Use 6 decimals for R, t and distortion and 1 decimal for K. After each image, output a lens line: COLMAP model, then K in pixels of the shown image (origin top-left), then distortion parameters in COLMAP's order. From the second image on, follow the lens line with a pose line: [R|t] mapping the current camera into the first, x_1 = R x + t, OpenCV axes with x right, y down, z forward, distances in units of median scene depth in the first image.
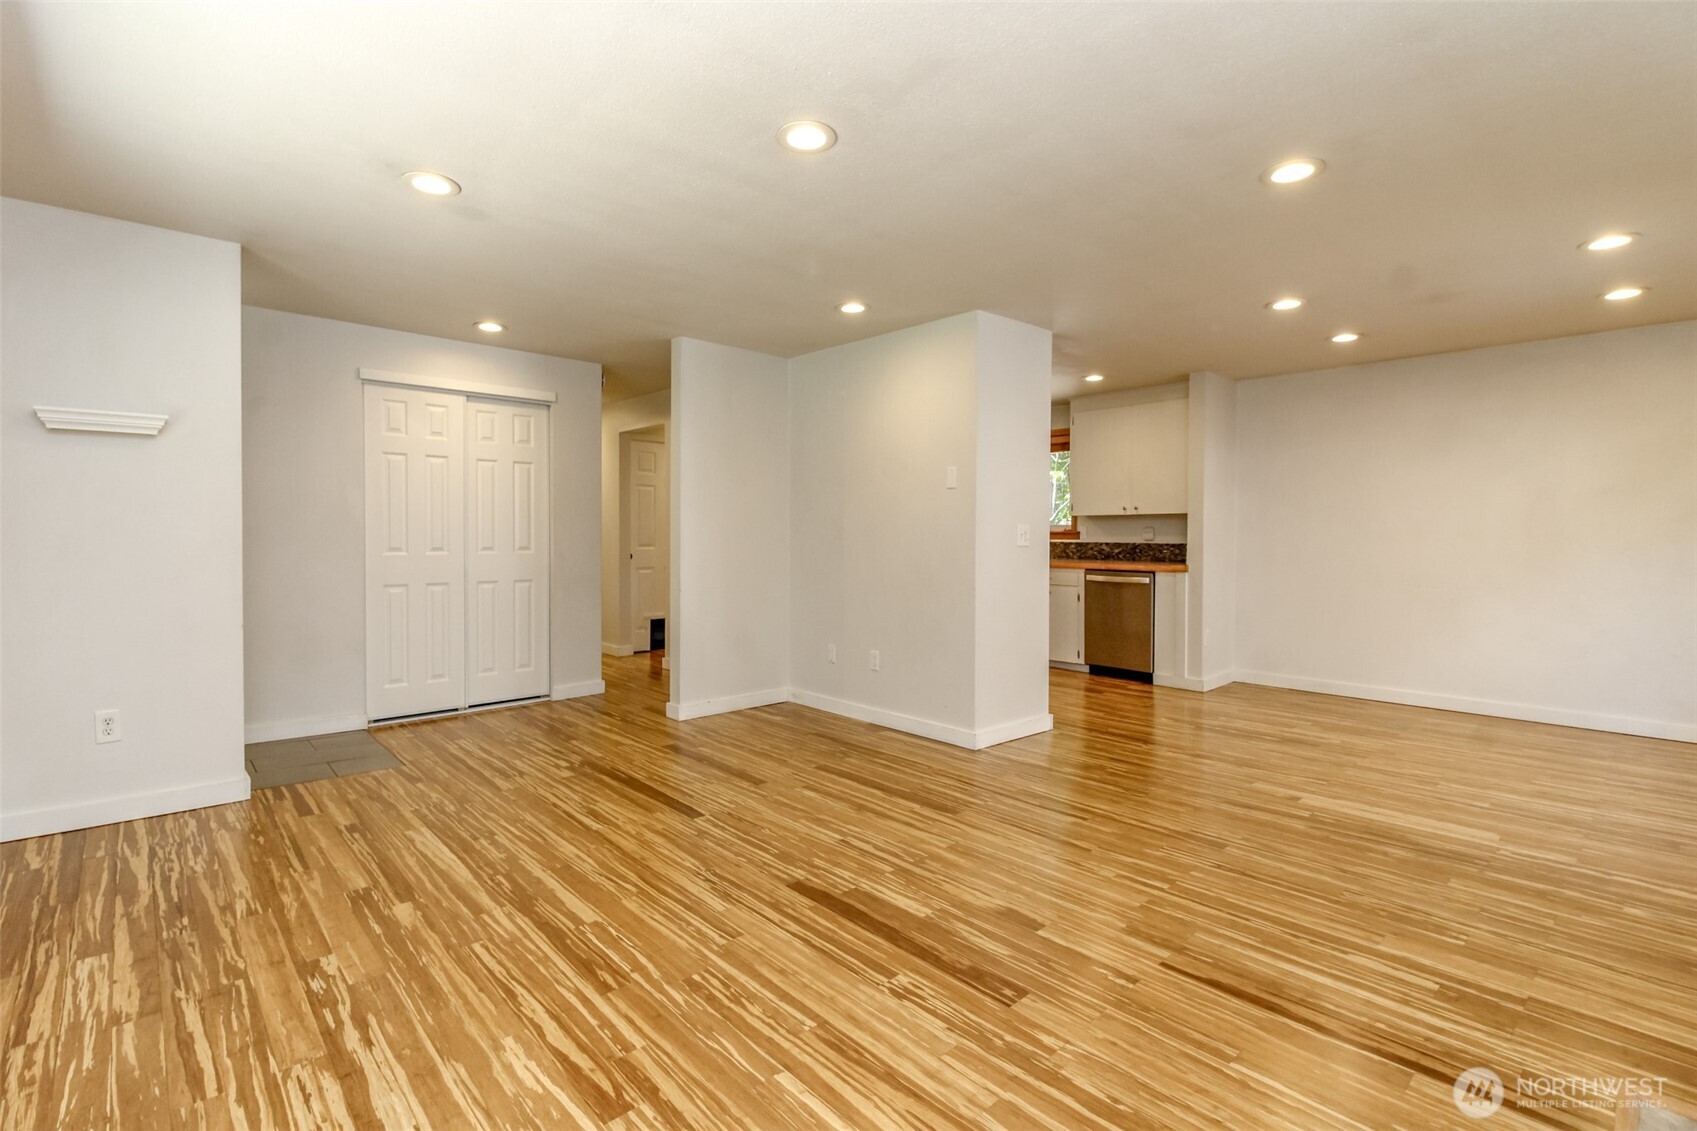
lens RADIAL K [[777.6, 0, 853.4], [0, 777.6, 554.8], [0, 0, 1]] dist [-0.015721, -0.000708]
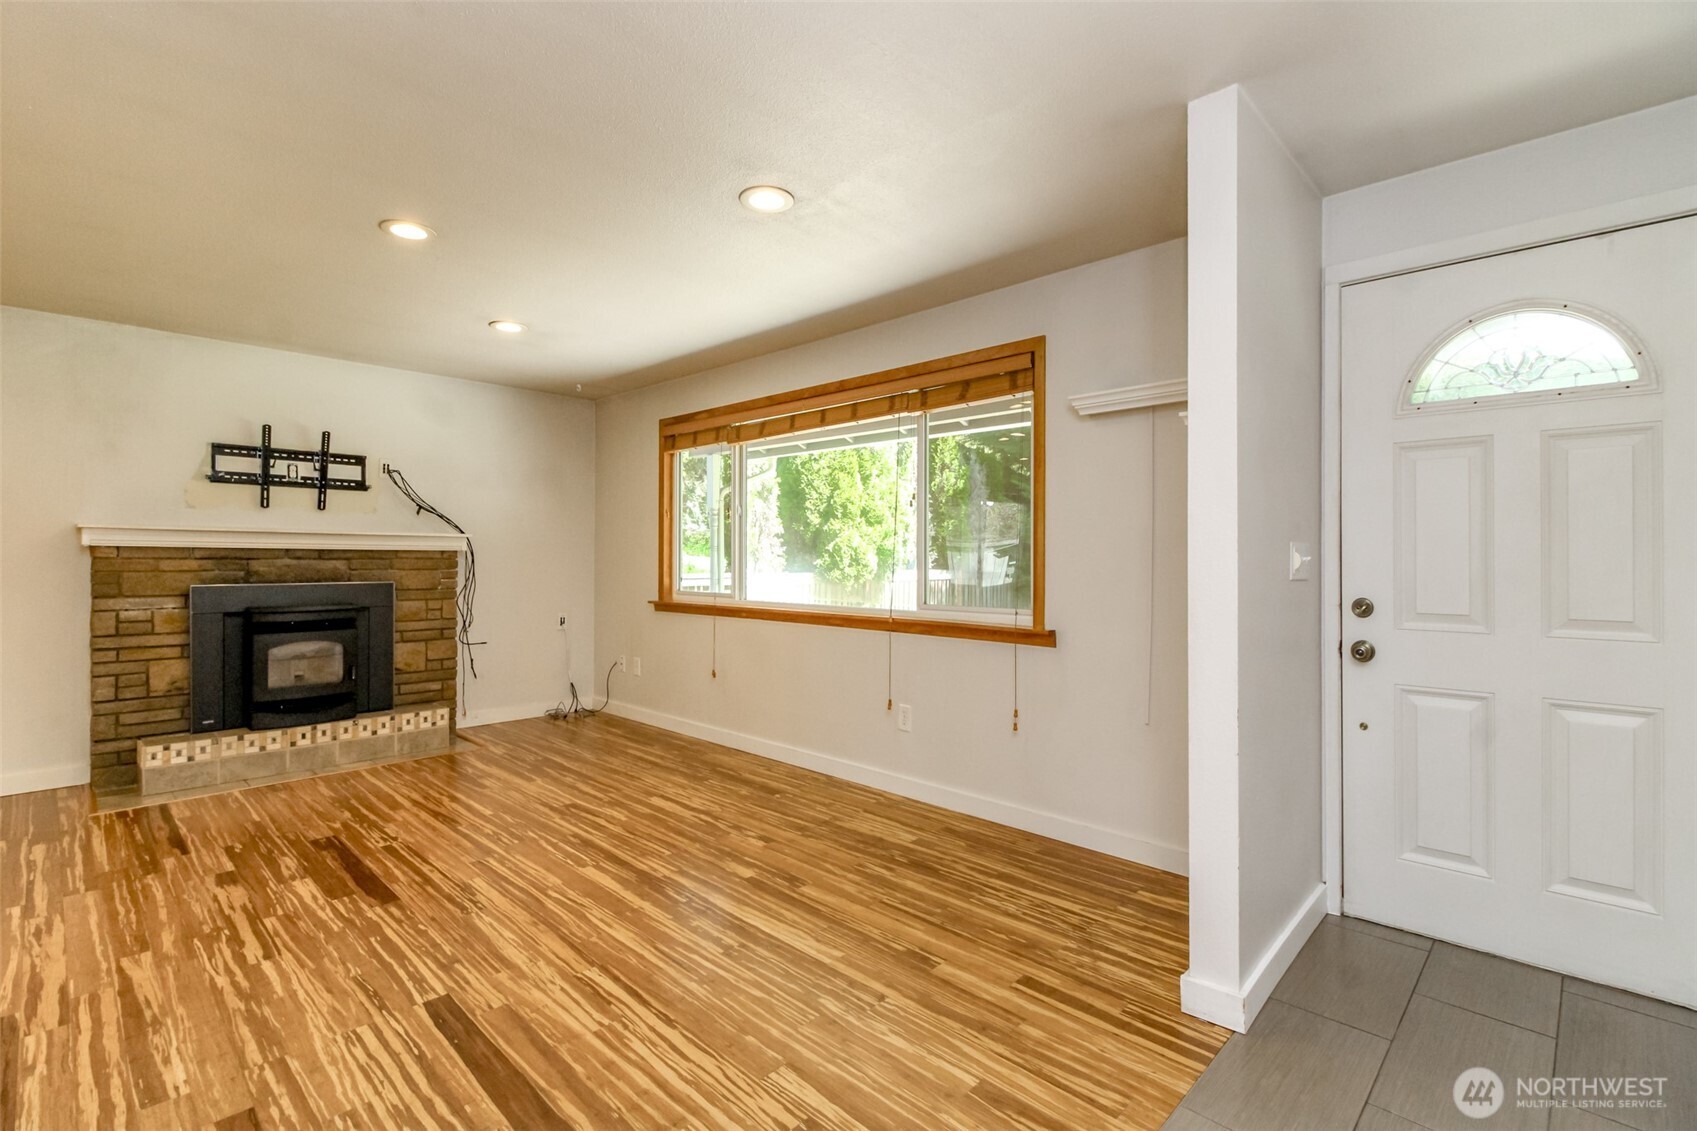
lens RADIAL K [[777.6, 0, 843.6], [0, 777.6, 560.4], [0, 0, 1]] dist [-0.015721, -0.000708]
pose [[-0.999200, -0.013627, -0.037605, -0.633855], [-0.014816, 0.999393, 0.031521, -0.066170], [0.037152, 0.032053, -0.998795, 2.039223]]
